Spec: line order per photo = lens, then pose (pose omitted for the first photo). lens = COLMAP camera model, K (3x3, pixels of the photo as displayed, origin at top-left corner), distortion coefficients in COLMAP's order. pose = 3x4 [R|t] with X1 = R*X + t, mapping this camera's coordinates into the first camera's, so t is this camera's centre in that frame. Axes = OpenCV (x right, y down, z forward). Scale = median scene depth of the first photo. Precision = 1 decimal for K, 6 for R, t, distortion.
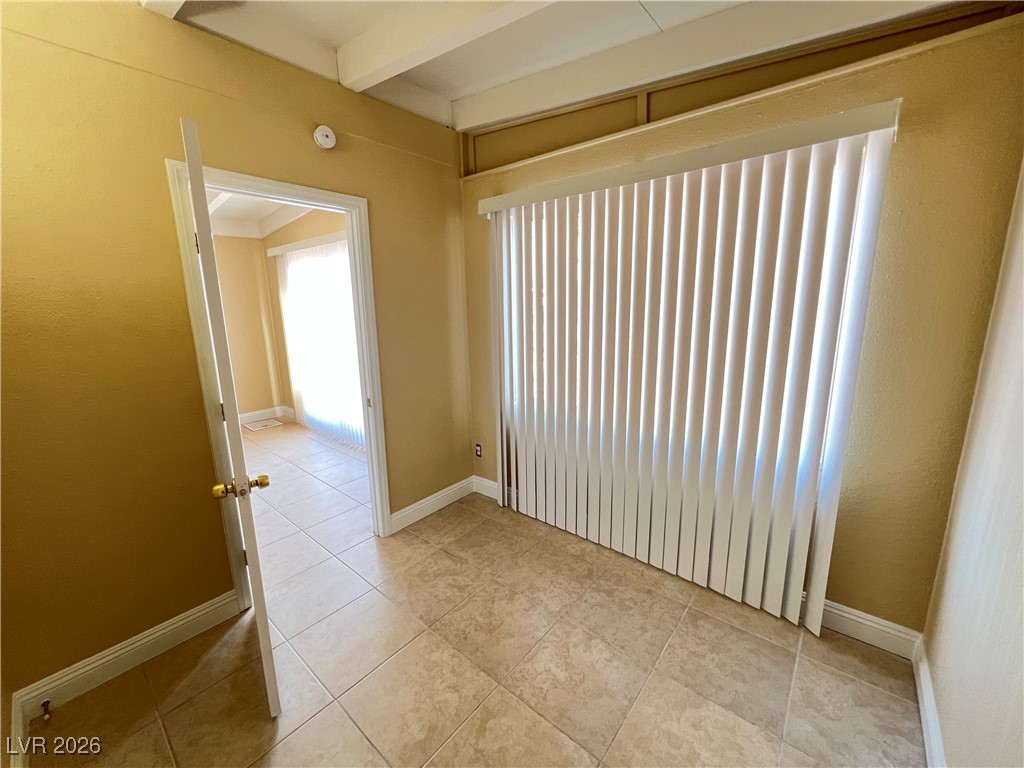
lens RADIAL K [[409.4, 0, 515.4], [0, 409.4, 380.6], [0, 0, 1]] dist [-0.001004, 0.000796]
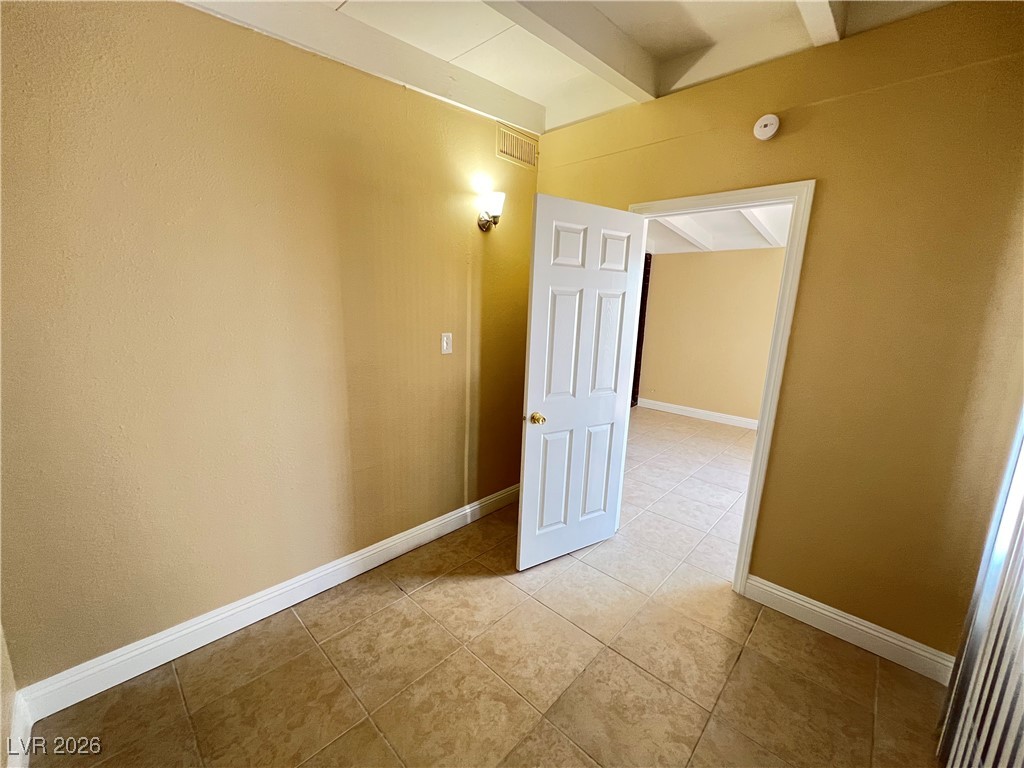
lens RADIAL K [[409.4, 0, 511.0], [0, 409.4, 381.9], [0, 0, 1]] dist [-0.001004, 0.000796]
pose [[-0.058258, 0.193196, -0.979429, 0.668942], [-0.229258, 0.952285, 0.201478, -0.132422], [0.971621, 0.236280, -0.011186, 0.705273]]
